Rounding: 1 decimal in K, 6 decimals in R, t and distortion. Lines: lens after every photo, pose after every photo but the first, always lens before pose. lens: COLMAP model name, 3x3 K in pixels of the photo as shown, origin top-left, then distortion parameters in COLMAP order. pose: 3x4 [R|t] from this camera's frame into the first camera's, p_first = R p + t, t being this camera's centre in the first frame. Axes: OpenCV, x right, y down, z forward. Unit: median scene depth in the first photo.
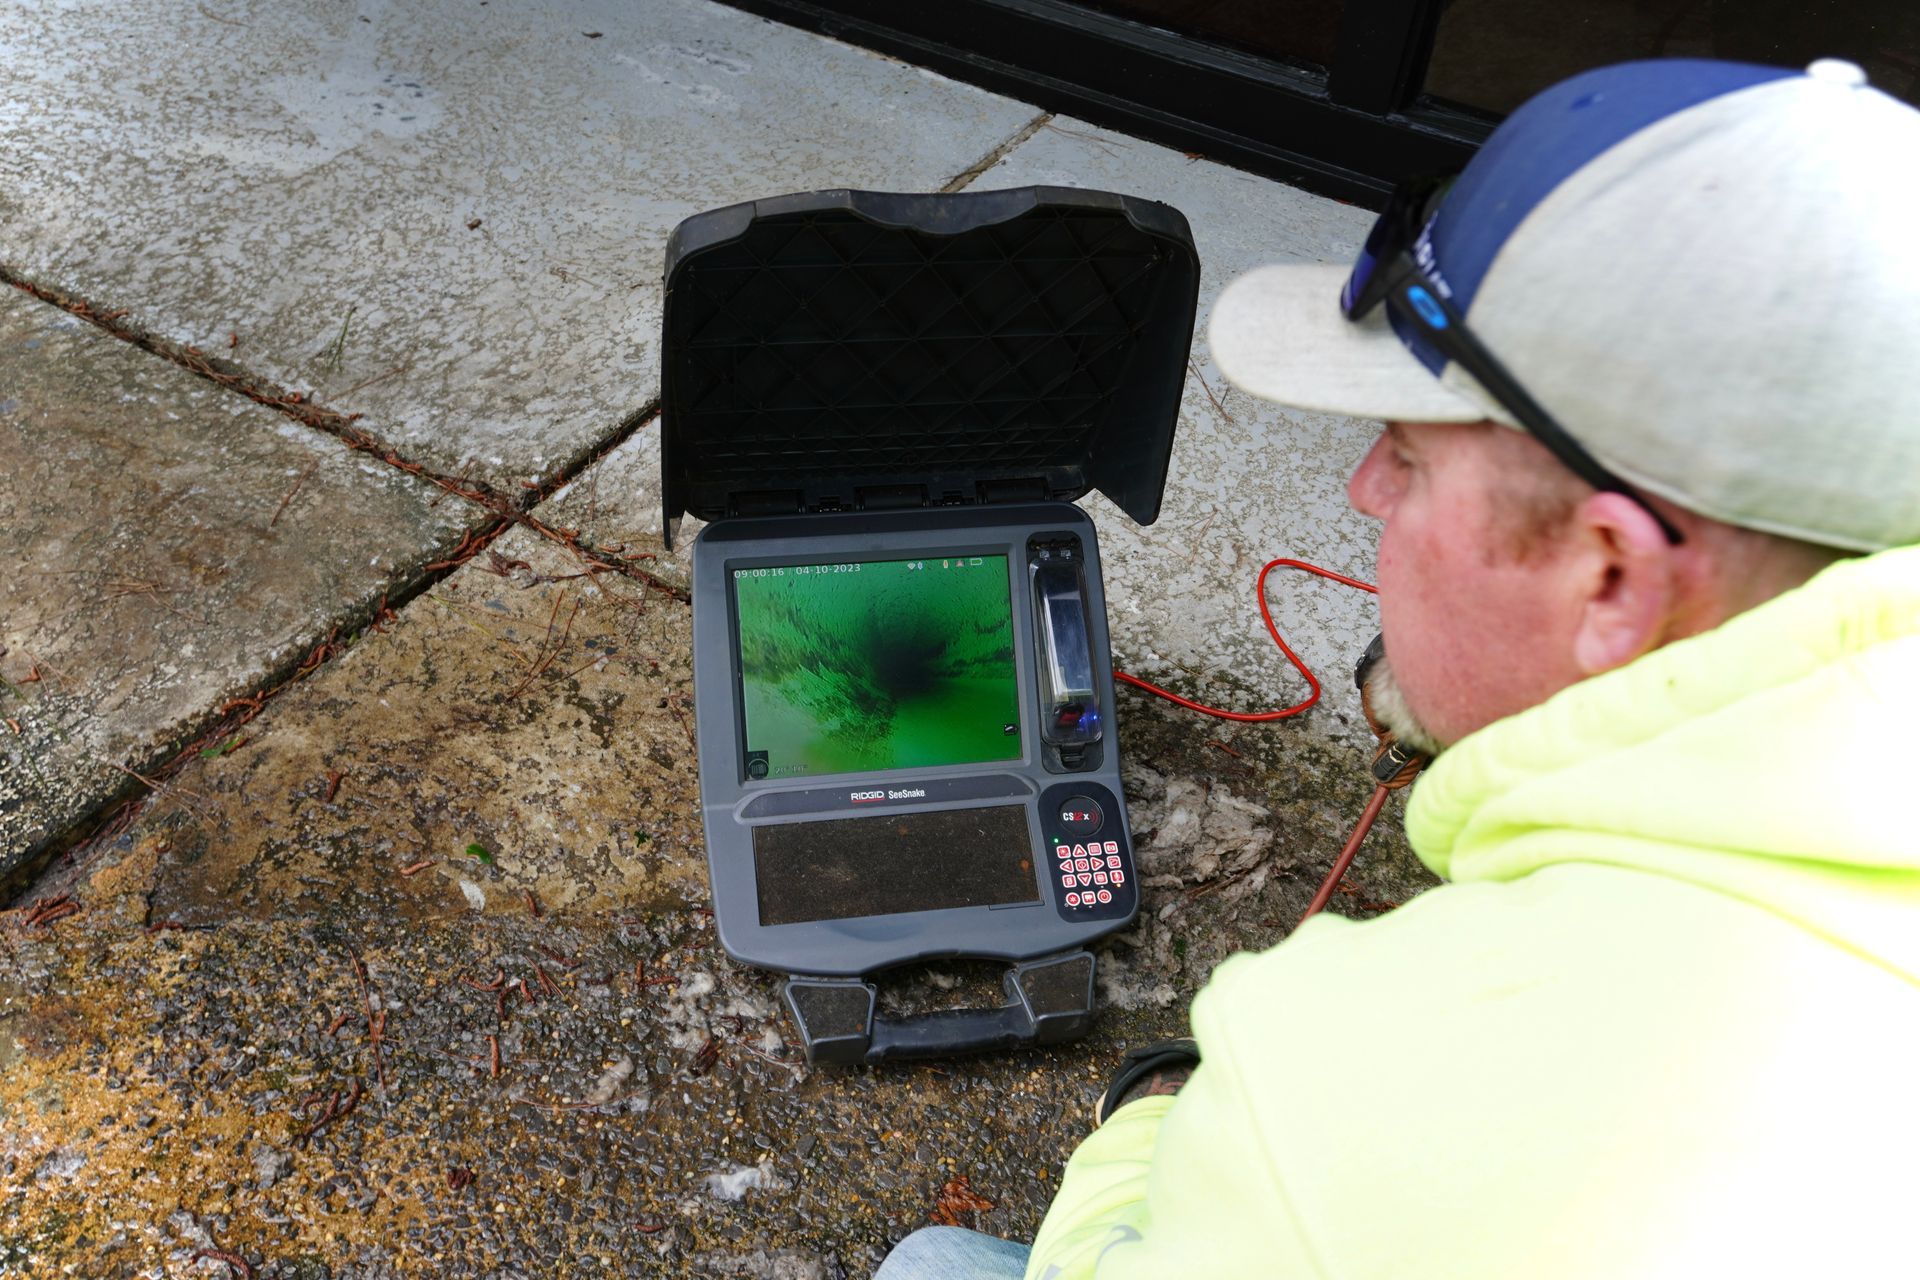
lens RADIAL K [[1667.0, 0, 960.0], [0, 1667.0, 640.0], [0, 0, 1]] dist [-0.013213, -0.004268]
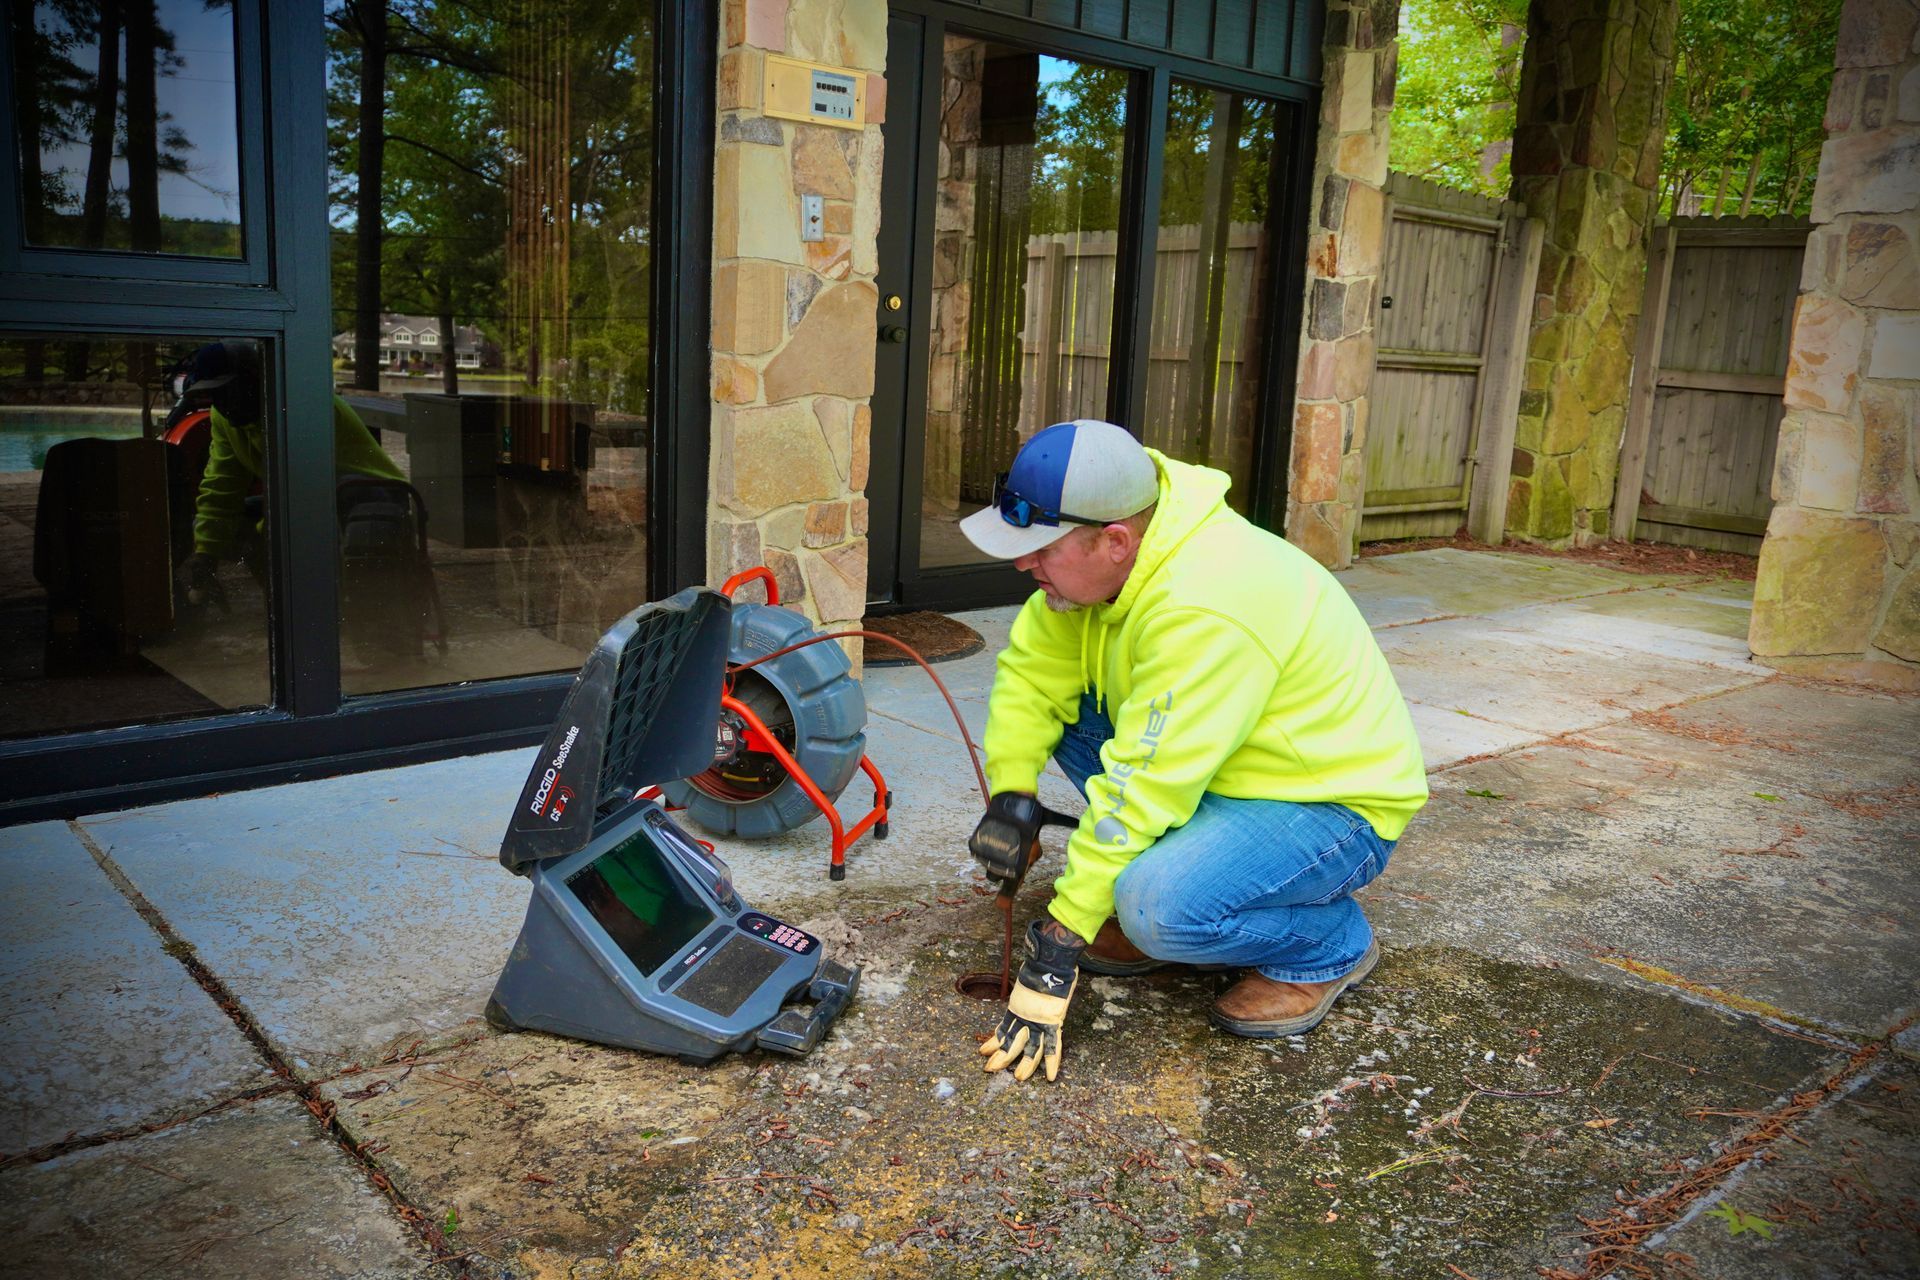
lens RADIAL K [[1667.0, 0, 960.0], [0, 1667.0, 640.0], [0, 0, 1]] dist [-0.013213, -0.004268]
pose [[0.297631, -0.233379, 0.925716, -1.373075], [0.609992, 0.792399, 0.003647, -0.052165], [-0.734388, 0.563594, 0.378202, 0.004108]]
